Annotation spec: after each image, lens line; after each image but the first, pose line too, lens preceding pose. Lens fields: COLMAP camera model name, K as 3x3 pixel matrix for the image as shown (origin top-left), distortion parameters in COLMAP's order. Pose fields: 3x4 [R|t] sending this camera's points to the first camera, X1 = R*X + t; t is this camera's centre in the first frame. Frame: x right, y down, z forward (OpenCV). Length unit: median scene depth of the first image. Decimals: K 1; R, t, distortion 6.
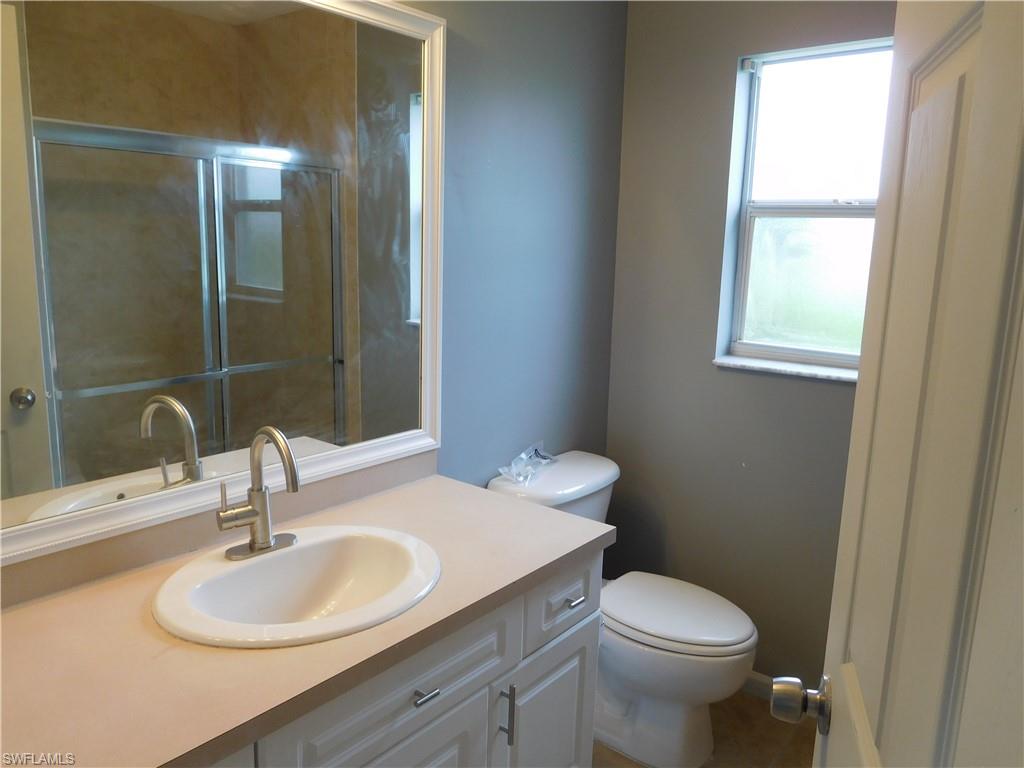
lens RADIAL K [[762.7, 0, 512.0], [0, 762.7, 384.0], [0, 0, 1]] dist [-0.007764, -0.000971]
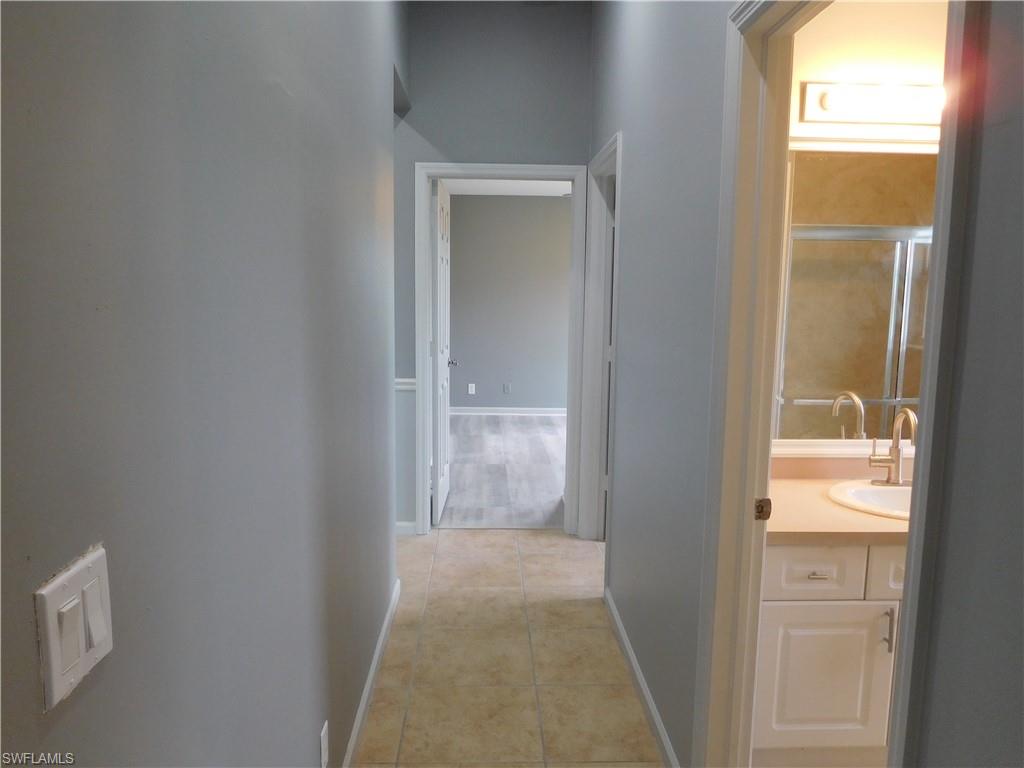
lens RADIAL K [[762.7, 0, 512.0], [0, 762.7, 384.0], [0, 0, 1]] dist [-0.007764, -0.000971]
pose [[0.649750, 0.077654, -0.756171, 0.334462], [-0.136483, 0.990520, -0.015555, 0.126919], [0.747795, 0.113311, 0.654189, -0.665475]]
